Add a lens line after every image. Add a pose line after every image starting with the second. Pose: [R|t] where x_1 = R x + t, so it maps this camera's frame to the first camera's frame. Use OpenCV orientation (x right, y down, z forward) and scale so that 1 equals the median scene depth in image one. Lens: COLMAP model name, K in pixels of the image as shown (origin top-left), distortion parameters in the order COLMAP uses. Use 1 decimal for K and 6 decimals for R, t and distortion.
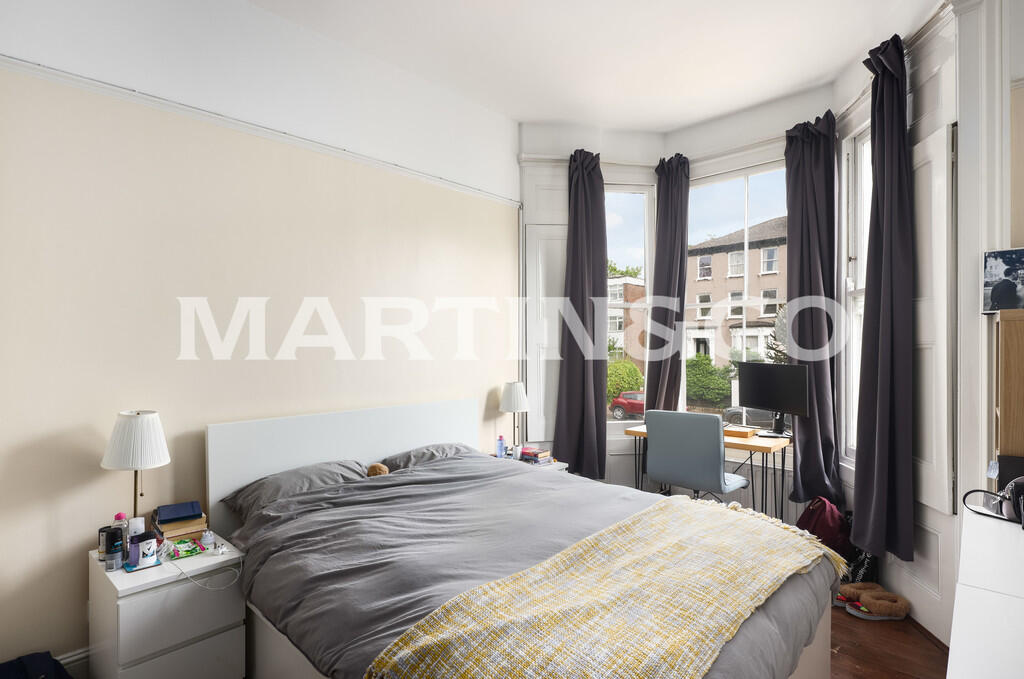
lens RADIAL K [[518.7, 0, 512.0], [0, 518.7, 350.3], [0, 0, 1]] dist [-0.000520, -0.000099]
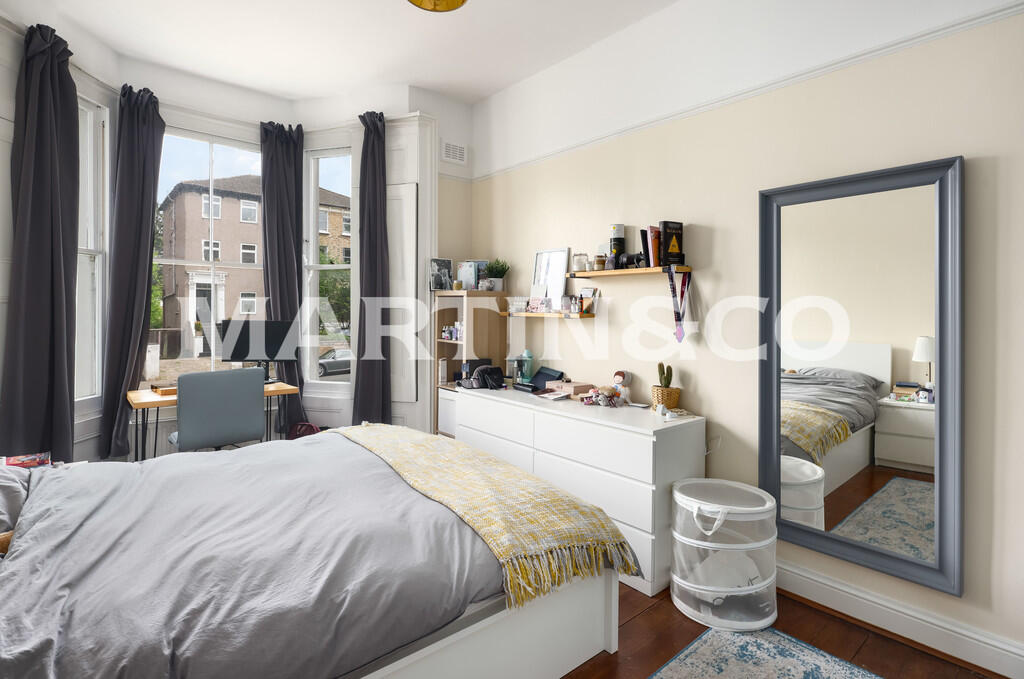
lens RADIAL K [[509.5, 0, 510.4], [0, 509.5, 313.0], [0, 0, 1]] dist [-0.000061, -0.000121]
pose [[0.090285, -0.001133, 0.995915, -0.926545], [-0.003252, 0.999994, 0.001432, 0.008376], [-0.995911, -0.003368, 0.090280, 0.543055]]
